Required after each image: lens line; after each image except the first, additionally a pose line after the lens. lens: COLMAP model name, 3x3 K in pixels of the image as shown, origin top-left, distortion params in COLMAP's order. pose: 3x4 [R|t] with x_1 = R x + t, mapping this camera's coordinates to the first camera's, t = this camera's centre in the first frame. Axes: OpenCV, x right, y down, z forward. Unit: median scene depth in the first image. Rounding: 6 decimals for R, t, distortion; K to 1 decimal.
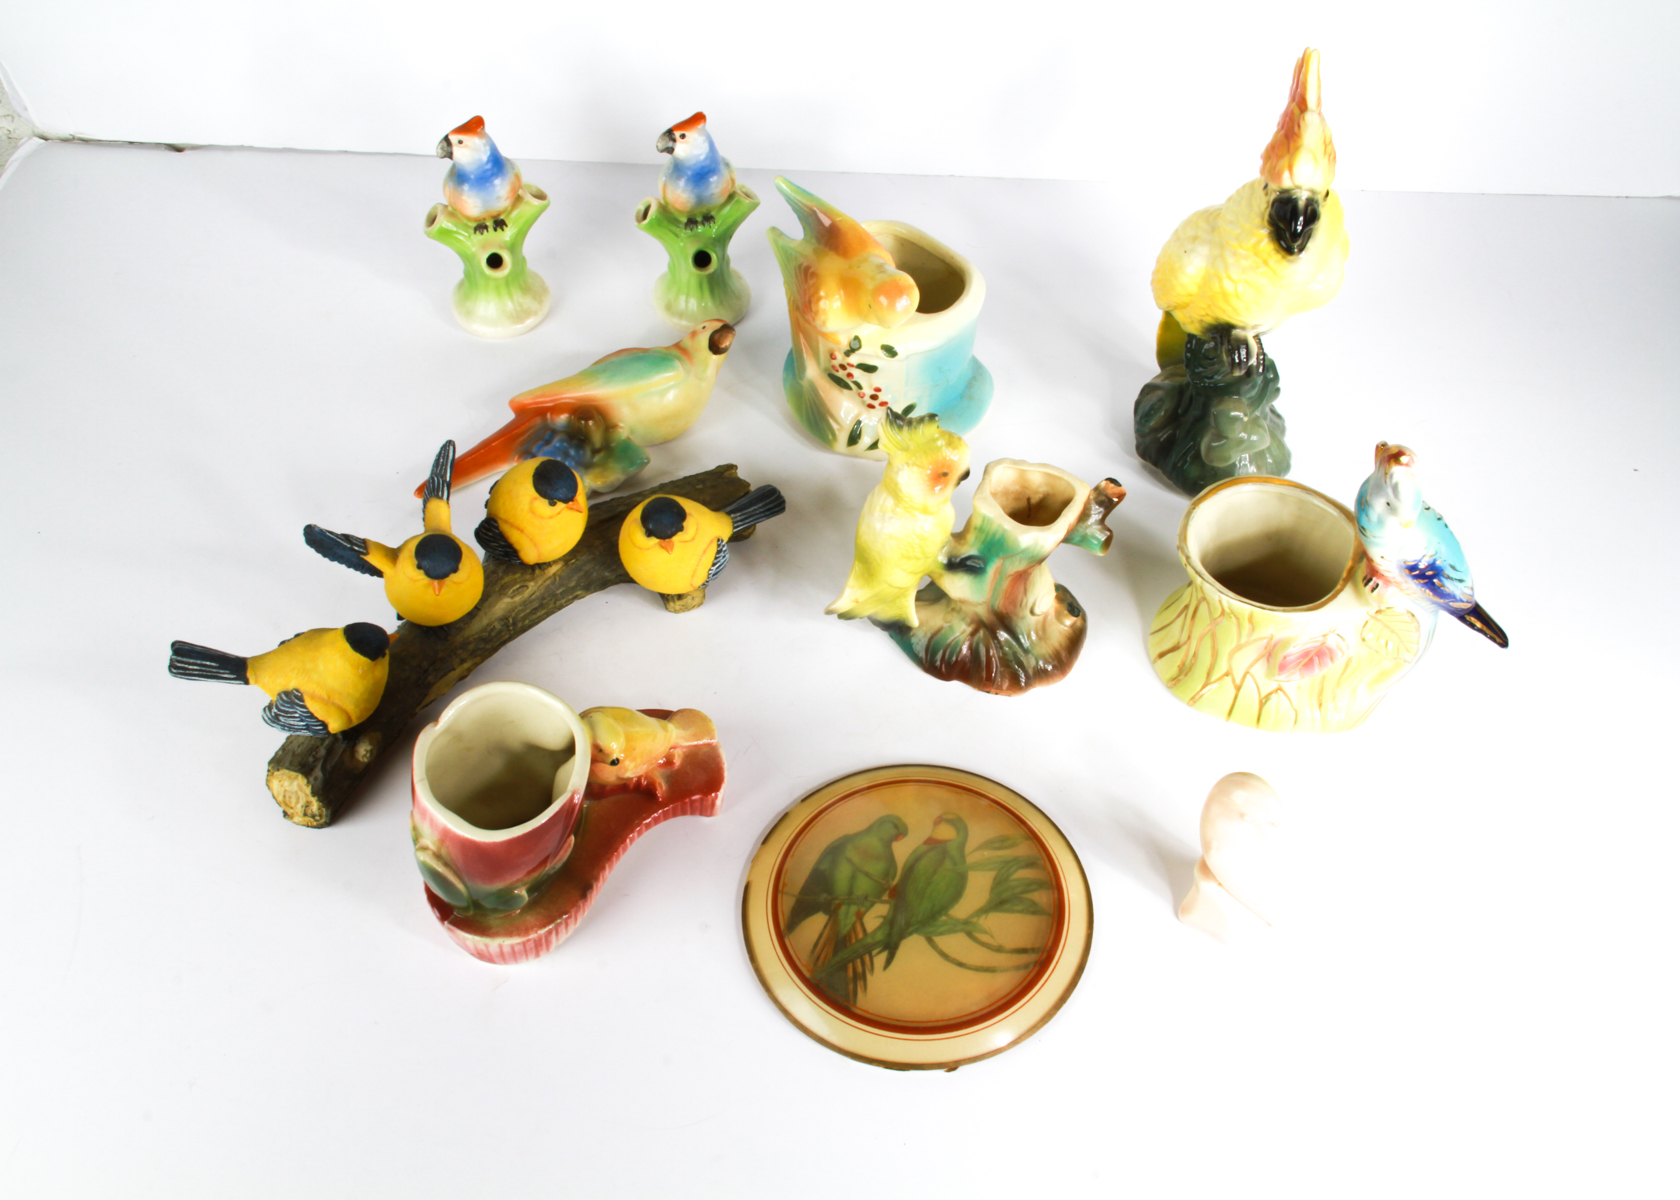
lens RADIAL K [[2044.2, 0, 866.3], [0, 2044.2, 591.7], [0, 0, 1]] dist [-0.020434, -0.000897]
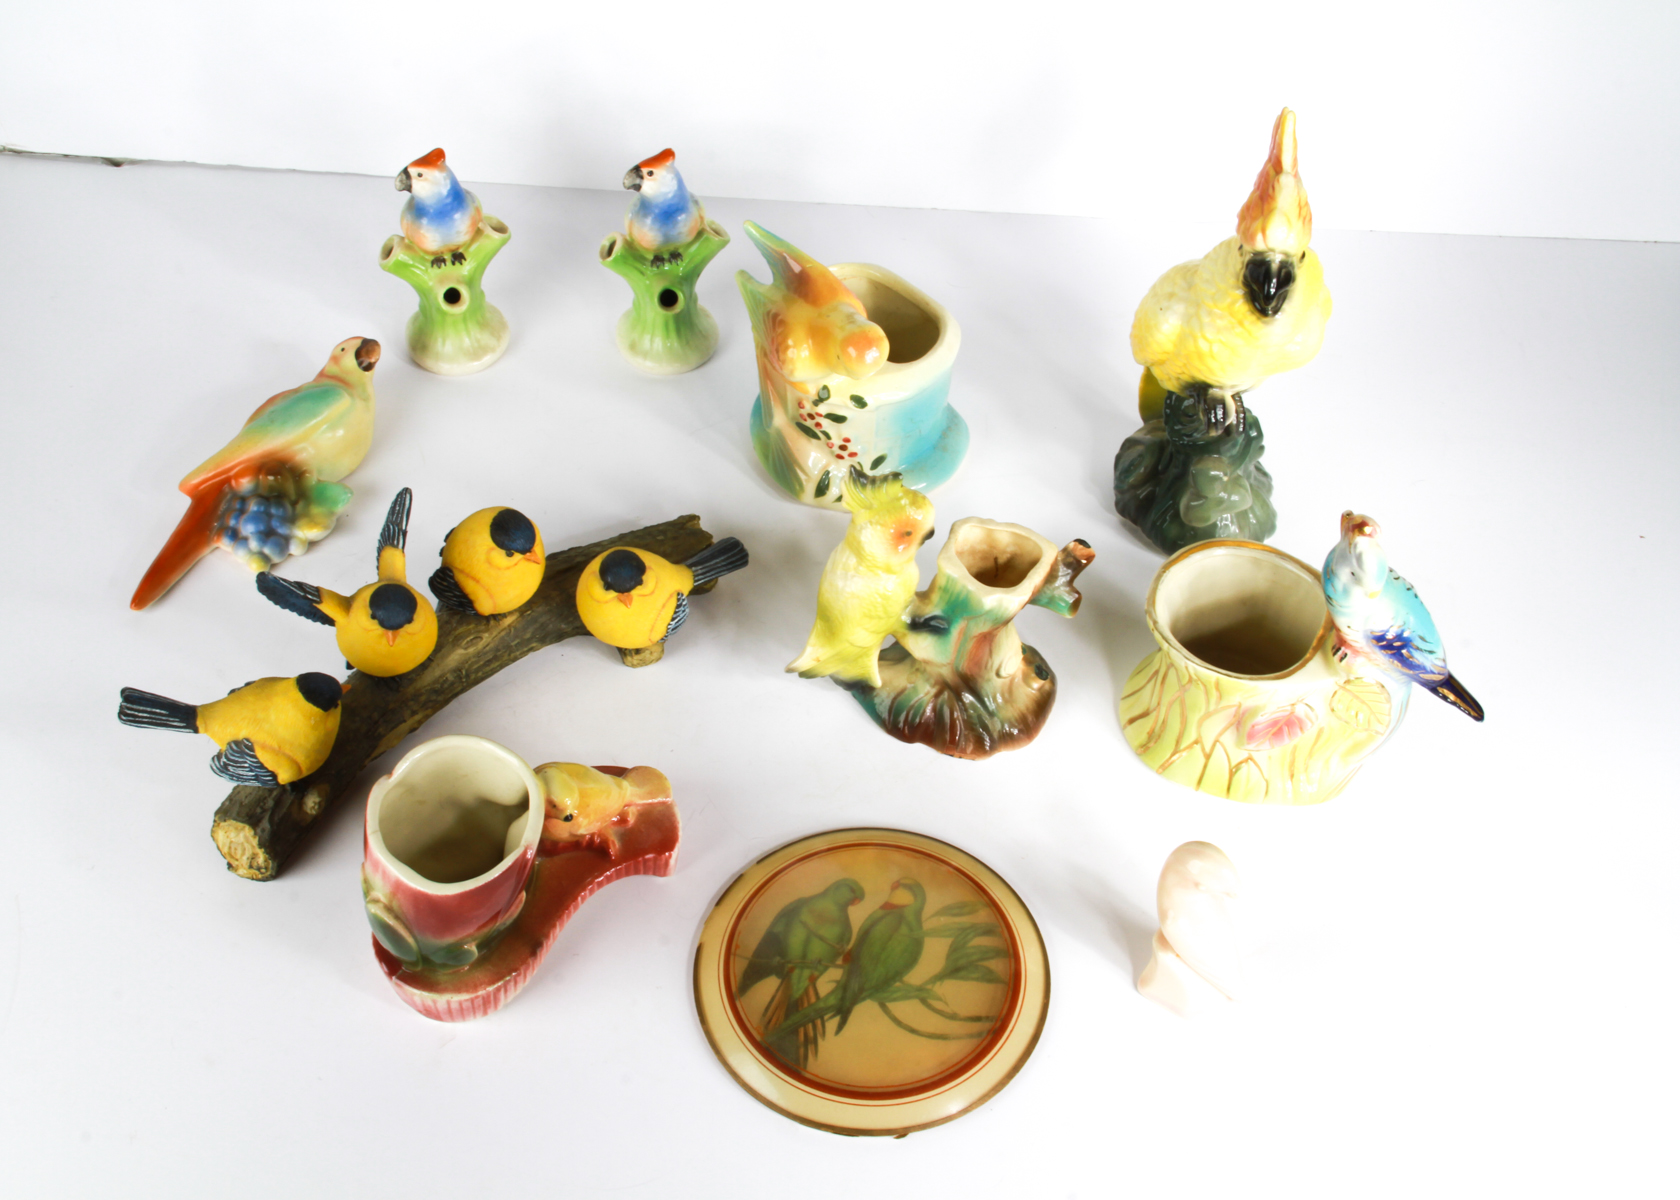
lens RADIAL K [[2428.2, 0, 840.0], [0, 2428.2, 600.0], [0, 0, 1]] dist [0.034867, 0.013668]
pose [[0.999763, 0.019567, -0.009588, 0.016636], [-0.019700, 0.999709, -0.013905, -0.008100], [0.009313, 0.014091, 0.999857, -0.165210]]
